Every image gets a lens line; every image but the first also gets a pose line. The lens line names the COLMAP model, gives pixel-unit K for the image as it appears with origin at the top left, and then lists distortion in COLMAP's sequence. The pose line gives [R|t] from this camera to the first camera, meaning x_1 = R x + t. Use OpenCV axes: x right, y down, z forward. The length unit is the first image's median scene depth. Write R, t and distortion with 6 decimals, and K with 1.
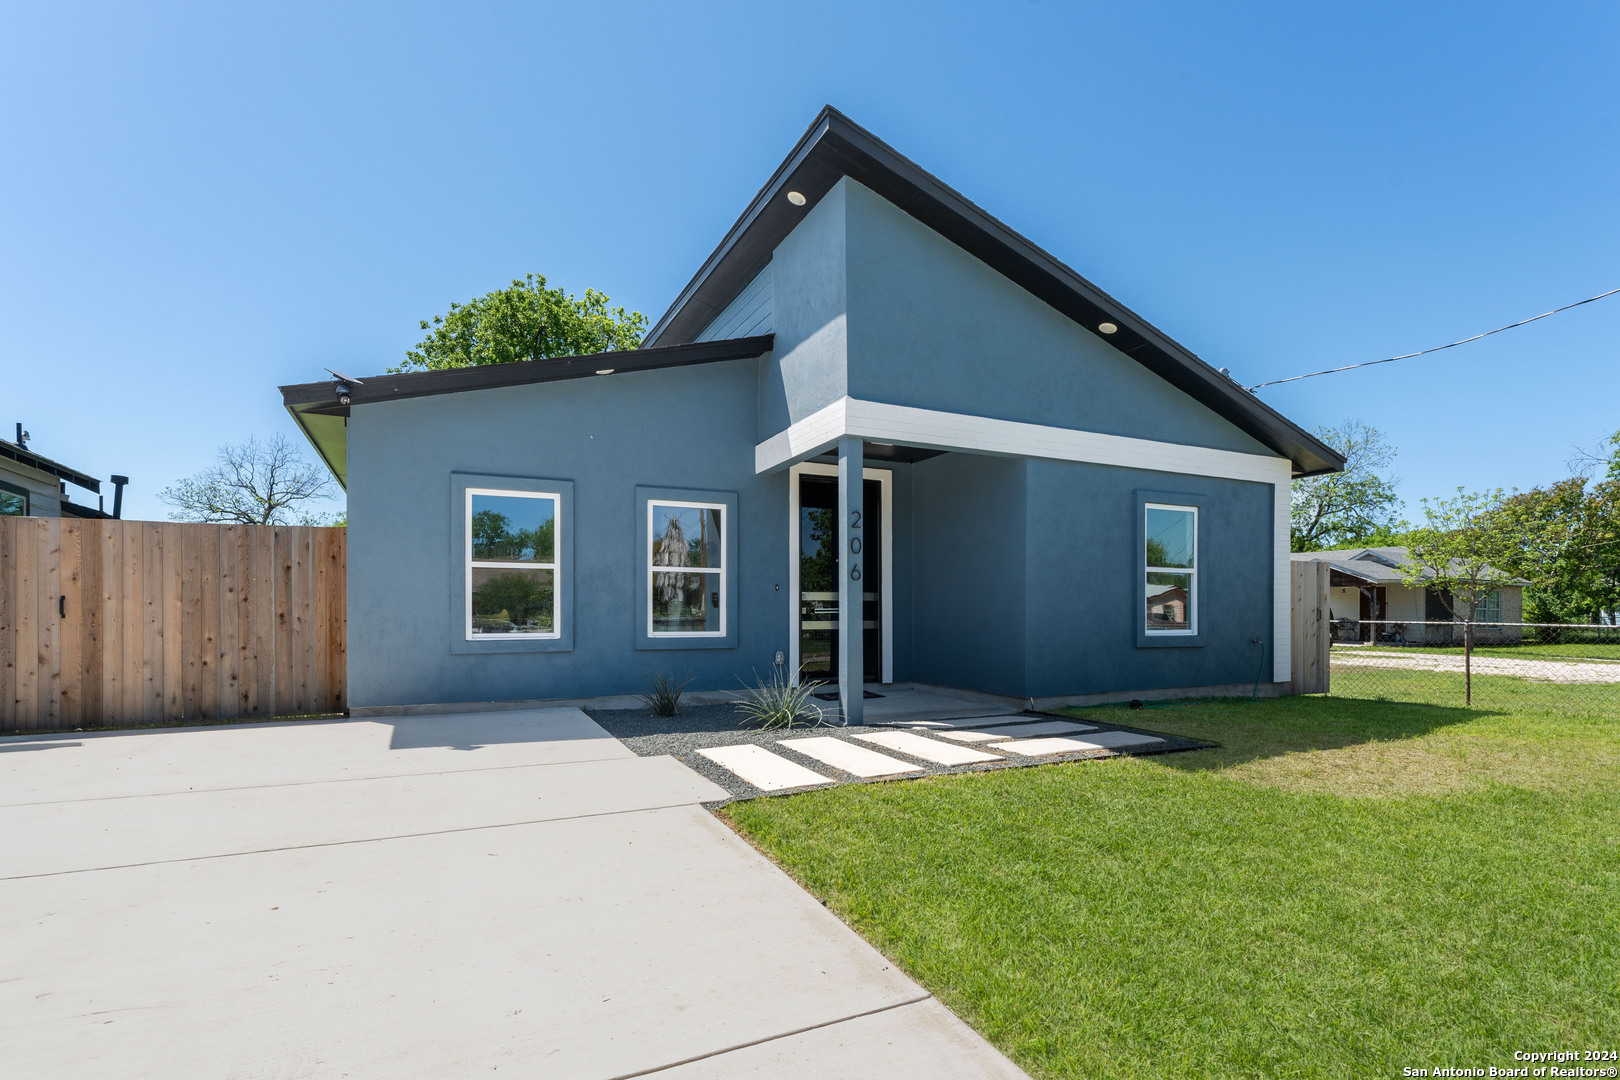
lens RADIAL K [[768.9, 0, 817.9], [0, 768.9, 606.2], [0, 0, 1]] dist [0.001885, 0.000141]
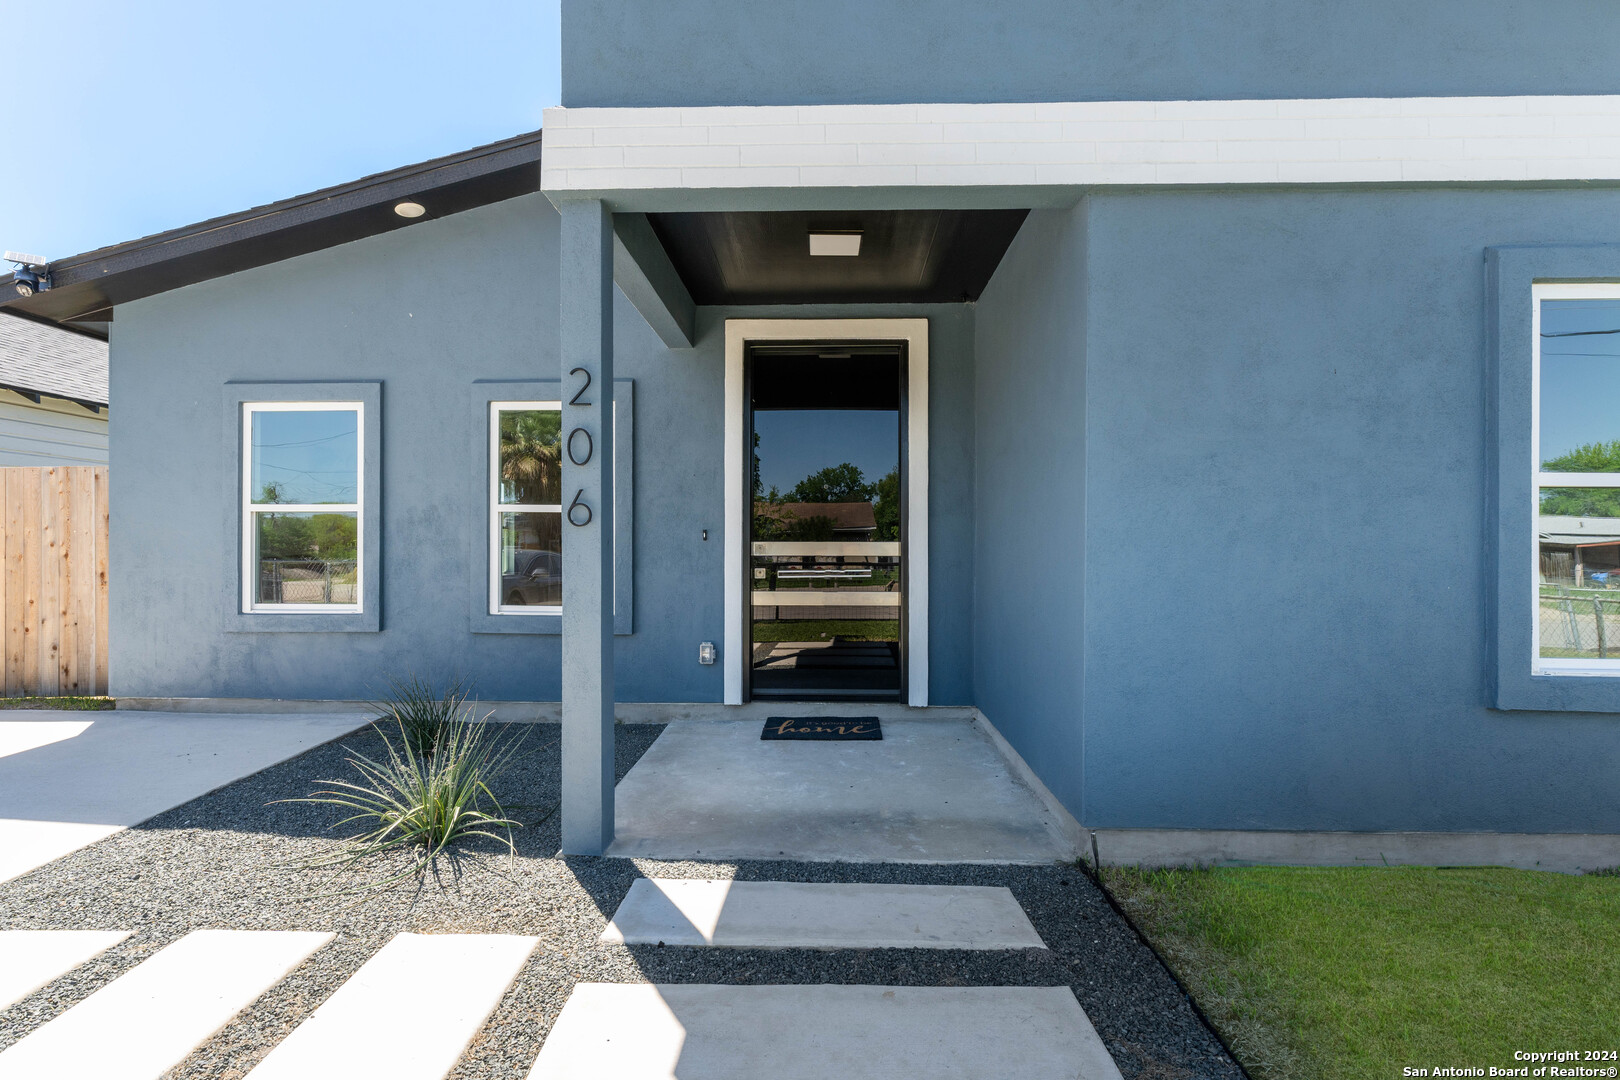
lens RADIAL K [[709.7, 0, 810.0], [0, 709.7, 540.0], [0, 0, 1]] dist [-0.000749, -0.000166]
pose [[0.888475, -0.000390, -0.458925, 0.308234], [0.000473, 1.000000, 0.000066, -0.023076], [0.458925, -0.000275, 0.888475, 0.621022]]
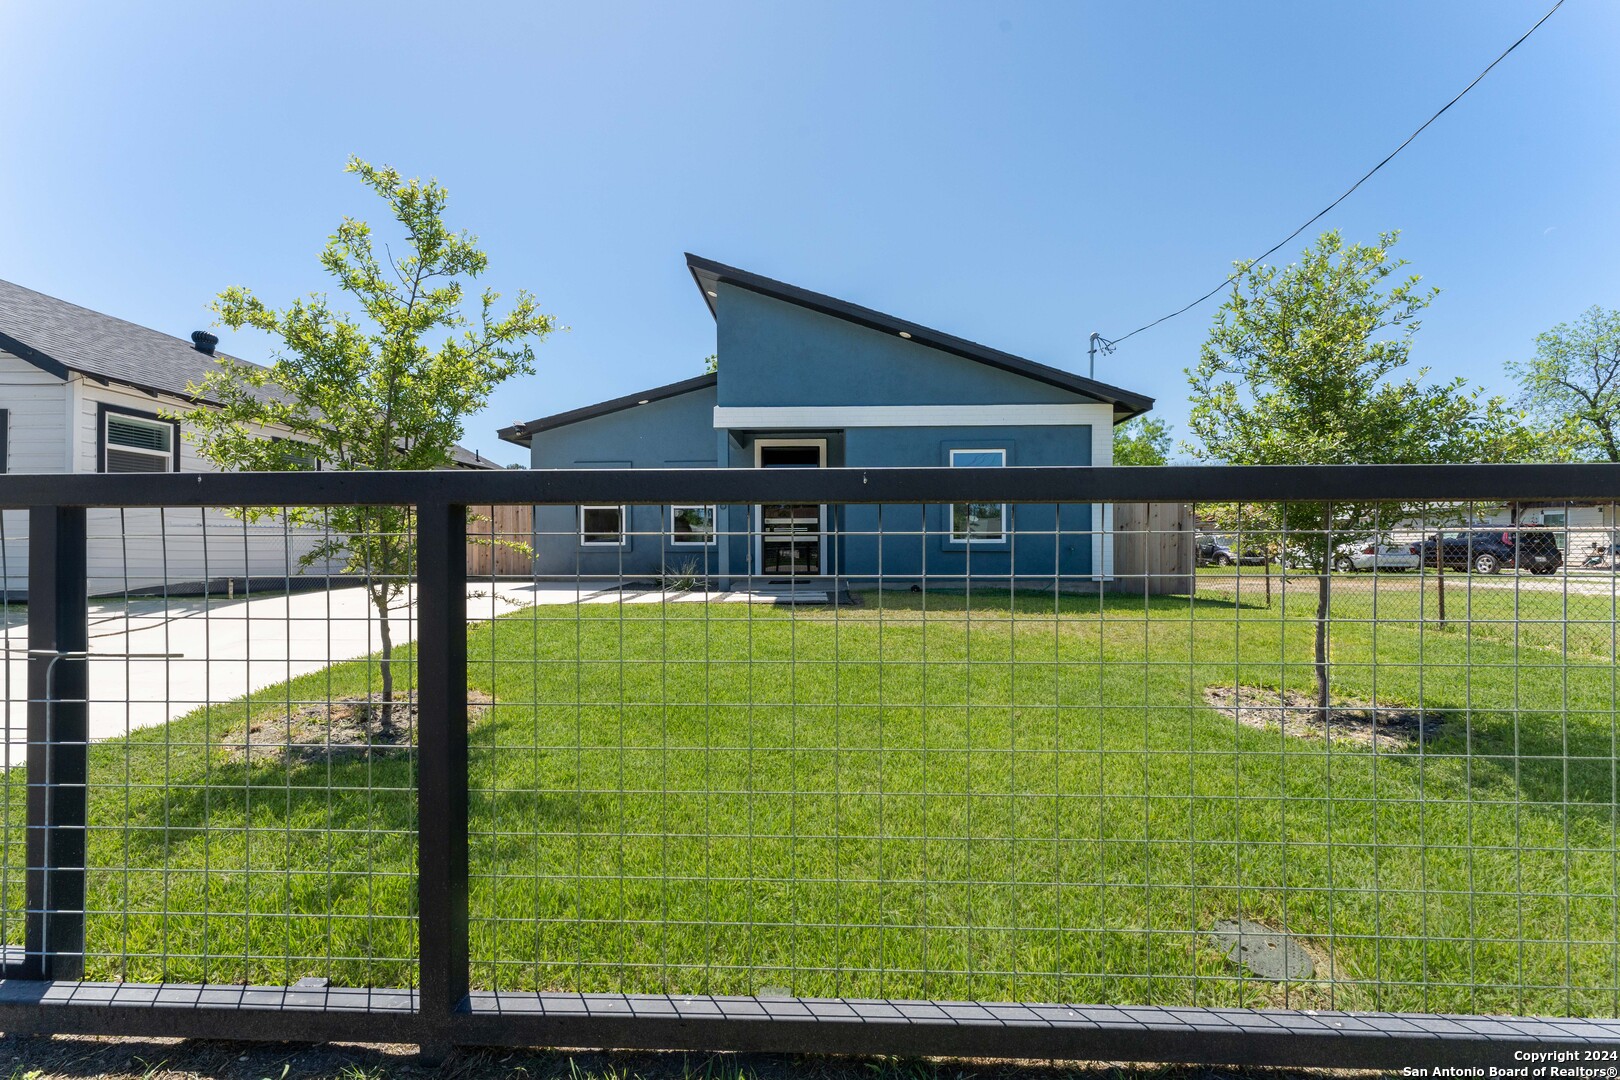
lens RADIAL K [[617.5, 0, 810.0], [0, 617.5, 540.0], [0, 0, 1]] dist [-0.000529, 0.000008]
pose [[0.887205, -0.007236, -0.461318, 0.776137], [0.007081, 0.999973, -0.002067, 0.035716], [0.461321, -0.001432, 0.887232, -0.144738]]
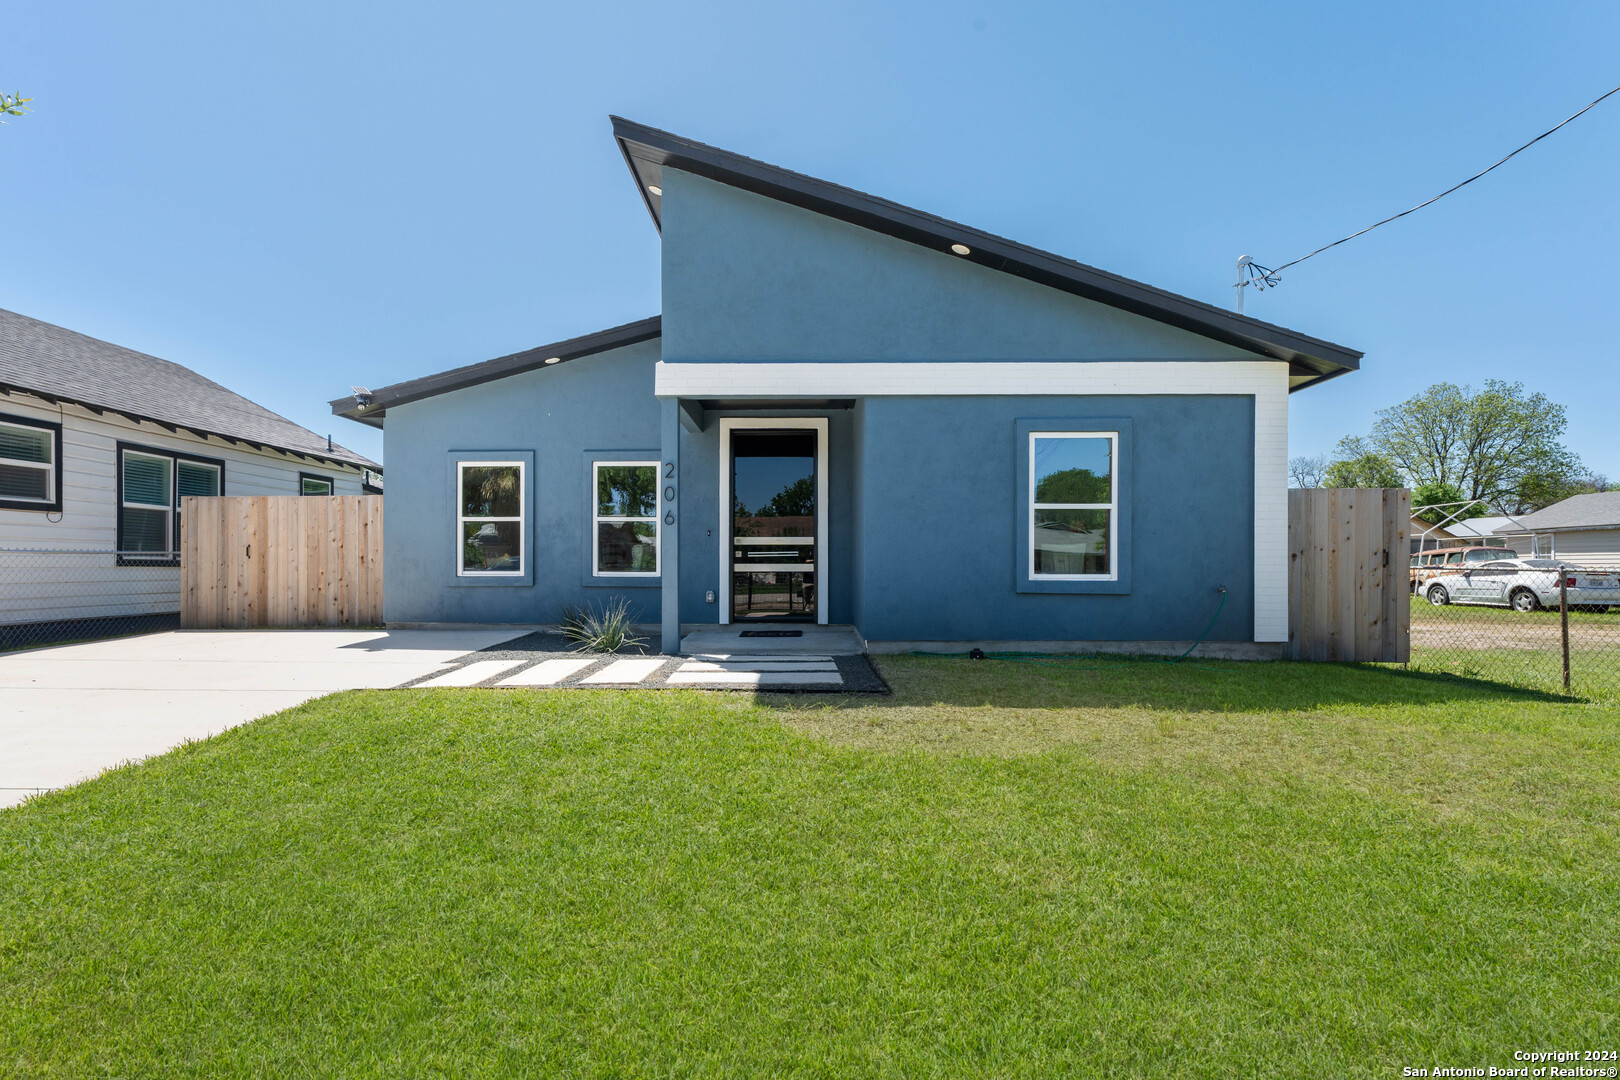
lens RADIAL K [[762.3, 0, 787.2], [0, 762.3, 555.2], [0, 0, 1]] dist [-0.001067, -0.000250]
pose [[0.888360, -0.002617, -0.459140, 0.626345], [0.001695, 0.999996, -0.002419, 0.011777], [0.459144, 0.001371, 0.888361, 0.083739]]
